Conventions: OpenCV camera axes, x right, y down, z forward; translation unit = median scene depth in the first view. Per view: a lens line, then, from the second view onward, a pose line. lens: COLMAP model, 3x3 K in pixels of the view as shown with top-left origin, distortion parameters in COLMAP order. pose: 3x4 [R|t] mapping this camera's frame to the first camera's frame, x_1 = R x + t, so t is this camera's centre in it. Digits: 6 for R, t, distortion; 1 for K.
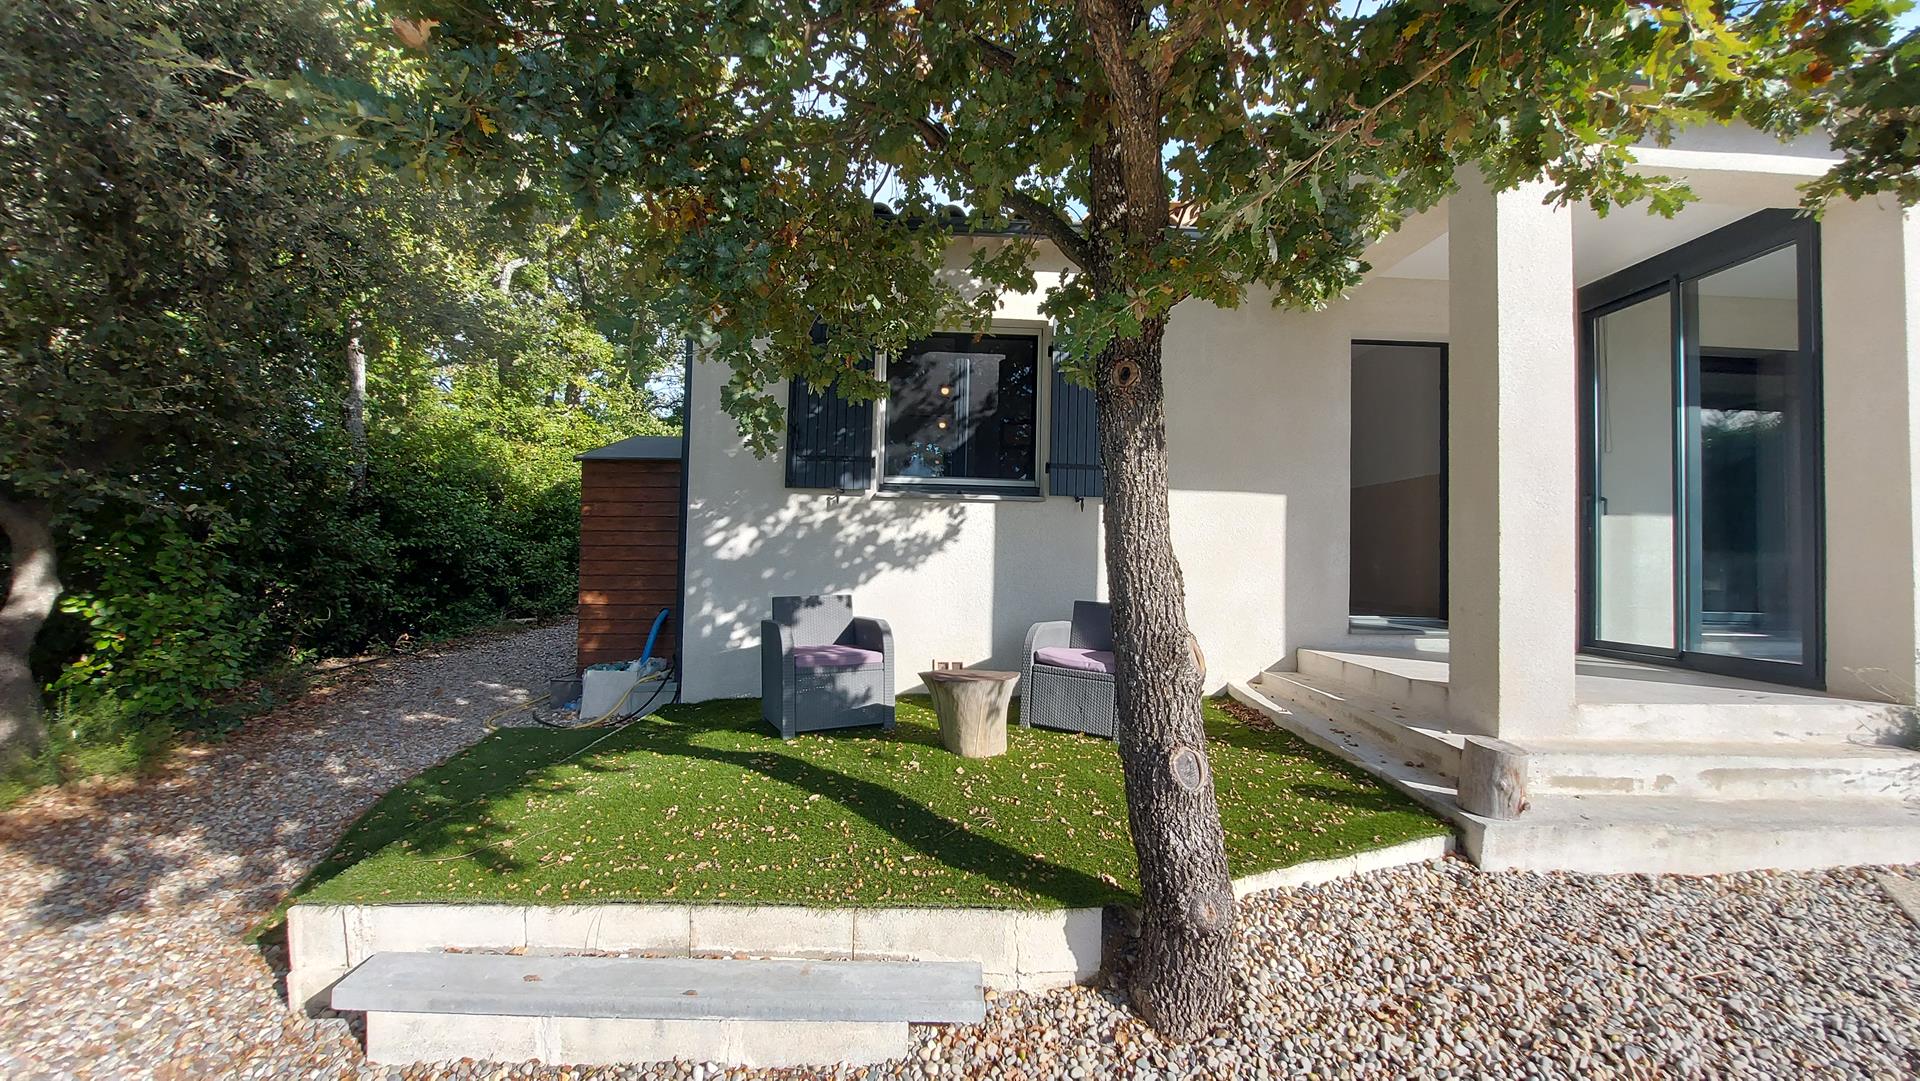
lens RADIAL K [[763.9, 0, 971.7], [0, 763.9, 544.6], [0, 0, 1]] dist [-0.015593, 0.000161]
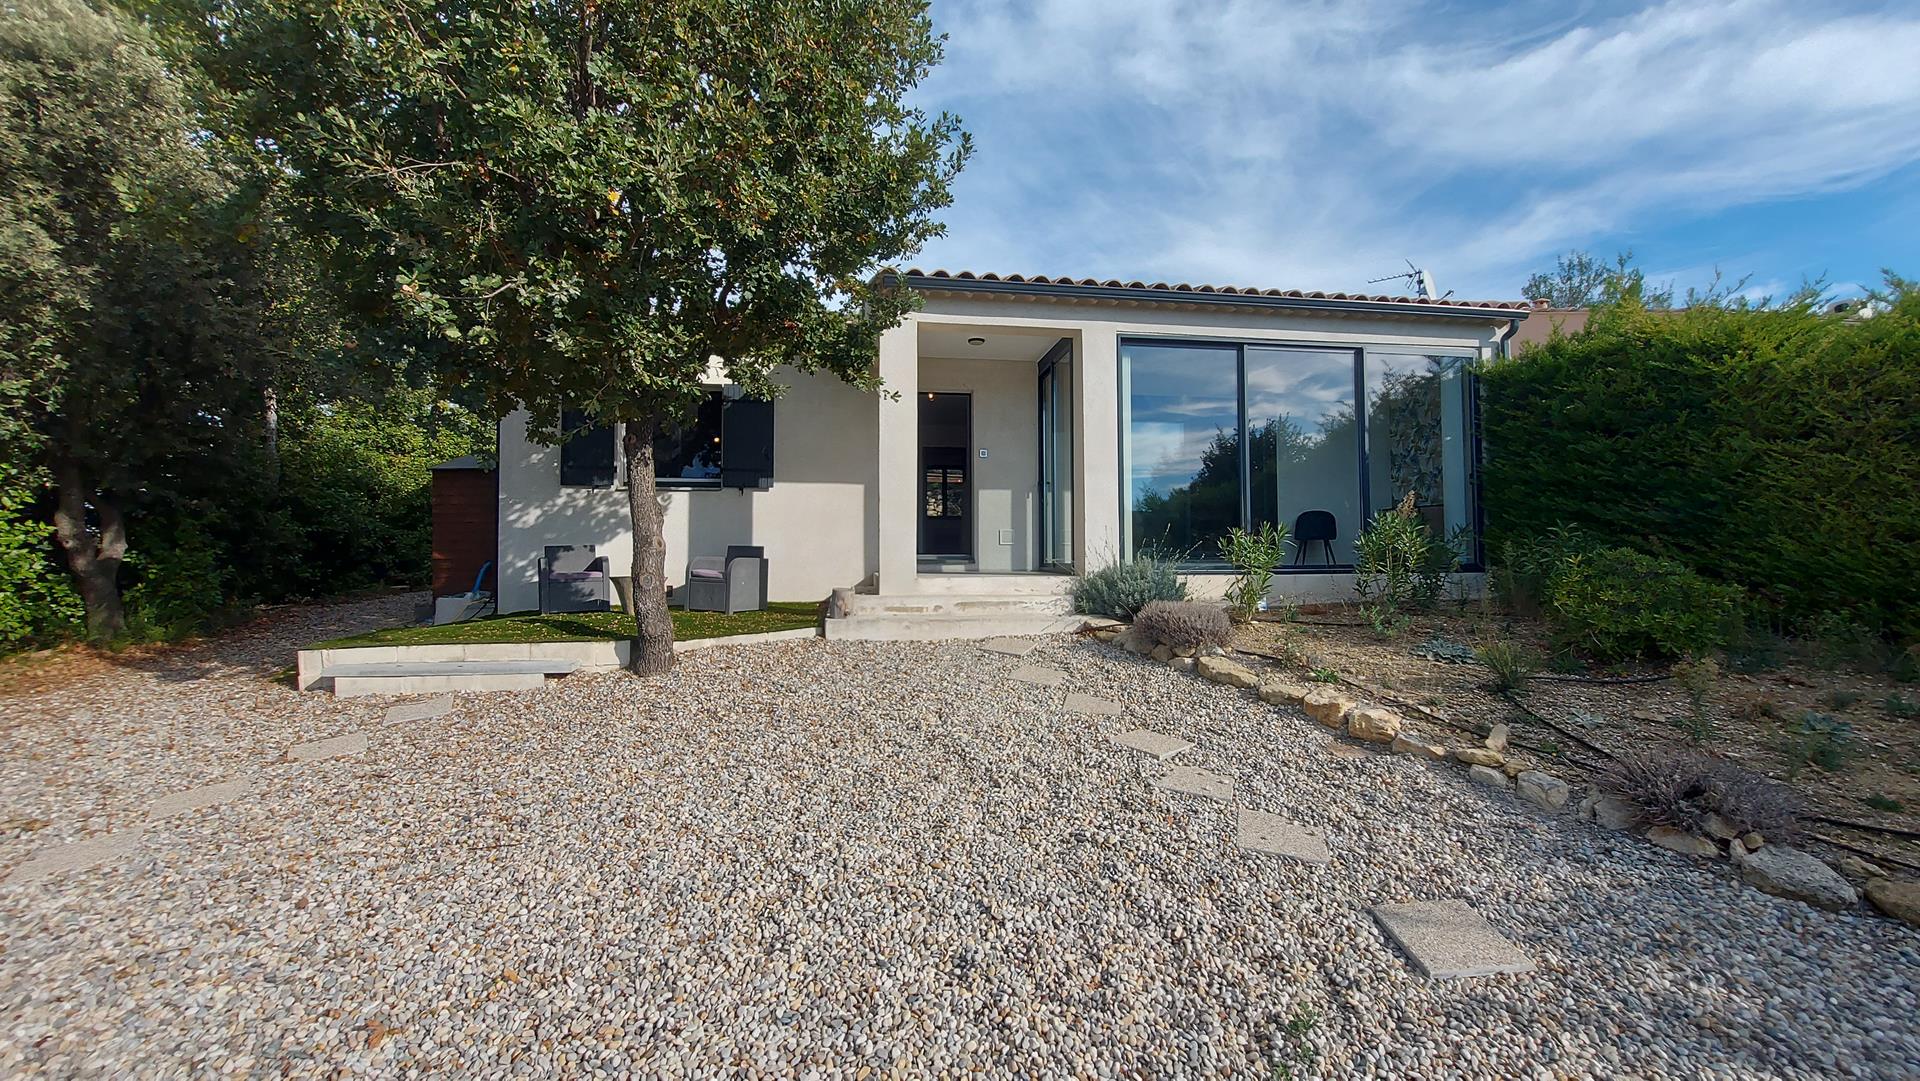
lens RADIAL K [[763.9, 0, 953.8], [0, 763.9, 540.4], [0, 0, 1]] dist [-0.015593, 0.000161]
pose [[0.994824, -0.024910, 0.098516, 0.452865], [0.025167, 0.999682, -0.001370, 0.071407], [-0.098450, 0.003843, 0.995135, -0.755472]]
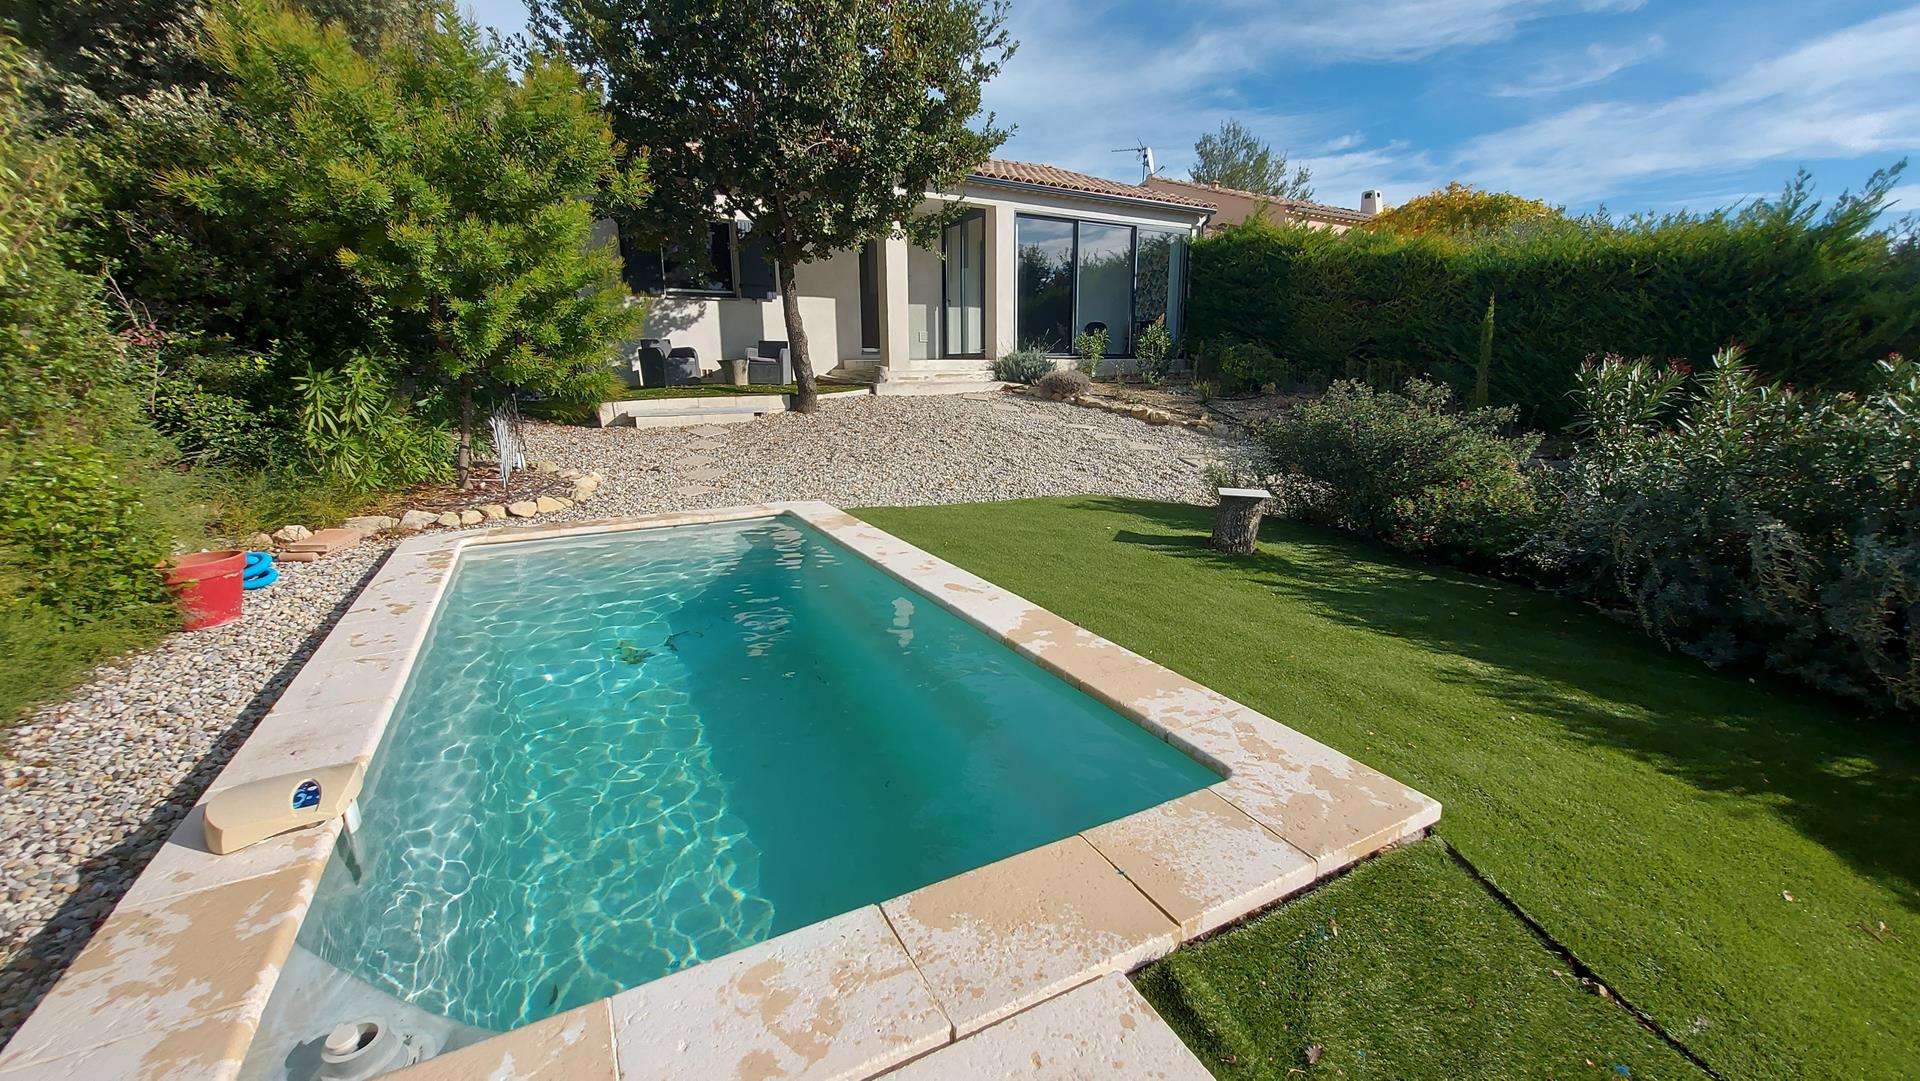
lens RADIAL K [[763.9, 0, 956.4], [0, 763.9, 542.7], [0, 0, 1]] dist [-0.015593, 0.000161]
pose [[0.885313, -0.133837, 0.445318, -0.474009], [0.018106, 0.966879, 0.254594, 0.084063], [-0.464642, -0.217332, 0.858414, -1.558785]]
